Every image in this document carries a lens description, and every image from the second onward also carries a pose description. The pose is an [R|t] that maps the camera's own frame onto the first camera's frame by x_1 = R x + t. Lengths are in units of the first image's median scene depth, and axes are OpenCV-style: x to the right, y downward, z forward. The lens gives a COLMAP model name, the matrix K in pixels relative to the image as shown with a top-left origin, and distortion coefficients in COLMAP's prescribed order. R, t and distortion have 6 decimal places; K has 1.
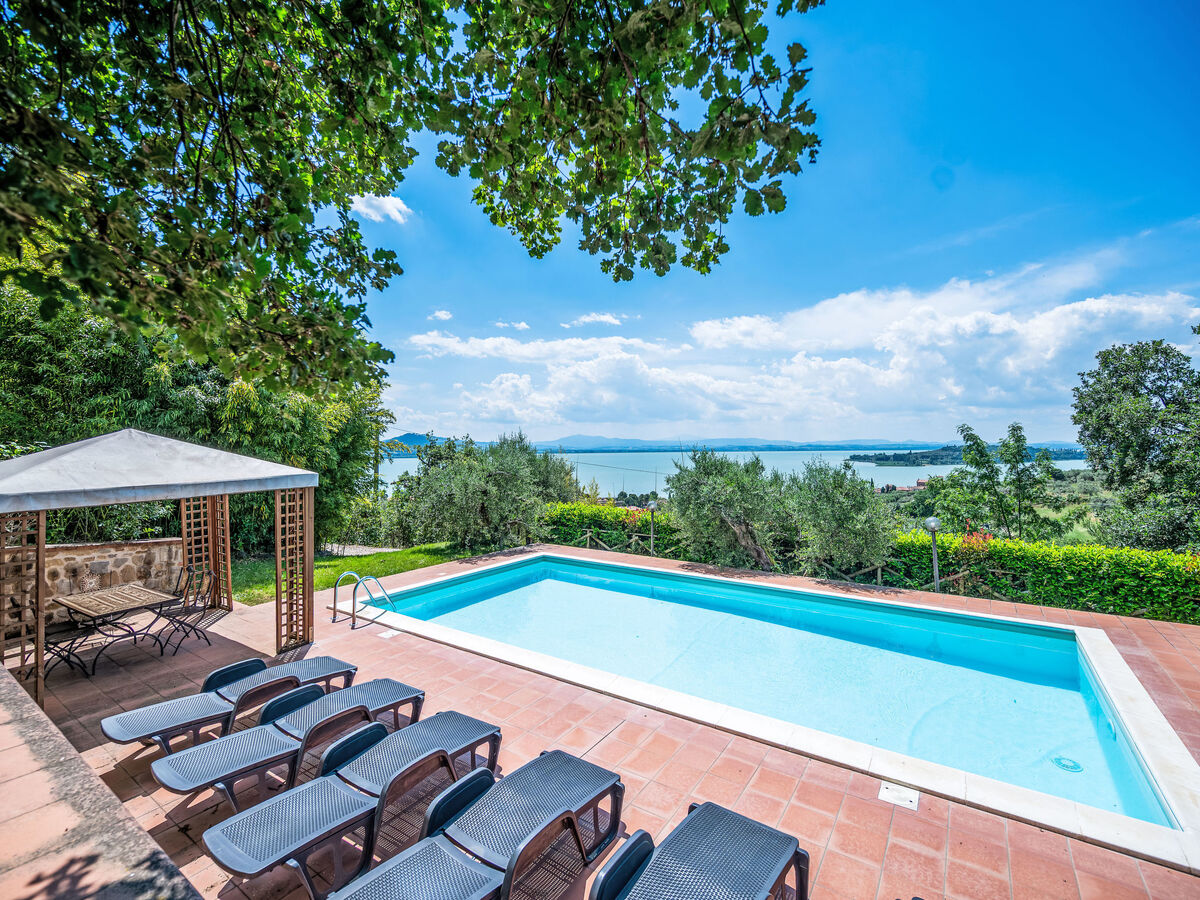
lens RADIAL K [[514.0, 0, 600.0], [0, 514.0, 450.0], [0, 0, 1]] dist [-0.001463, -0.000062]
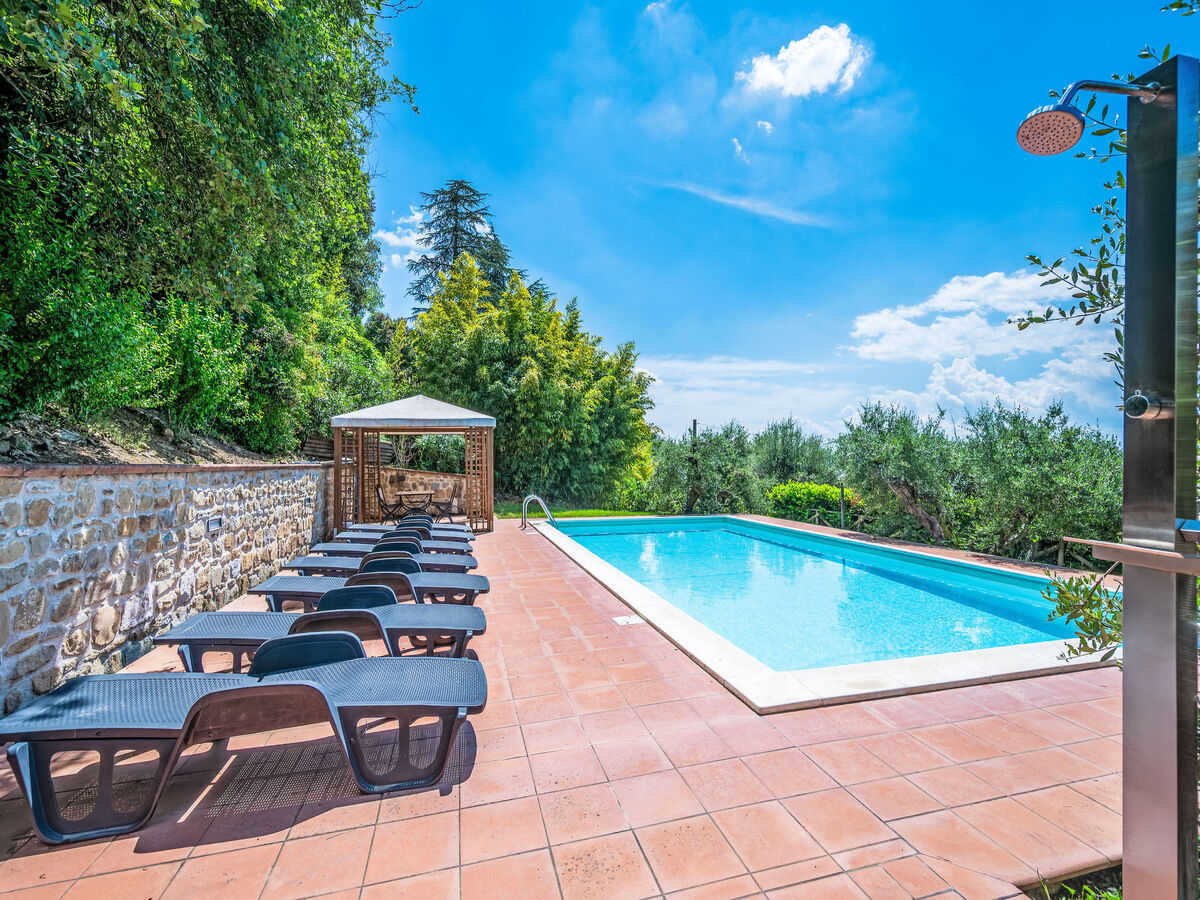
lens RADIAL K [[514.0, 0, 600.0], [0, 514.0, 450.0], [0, 0, 1]] dist [-0.001463, -0.000062]
pose [[0.776812, 0.002470, -0.629728, 0.522824], [-0.014088, 0.999810, -0.013457, 0.125437], [0.629576, 0.019325, 0.776699, 0.019287]]
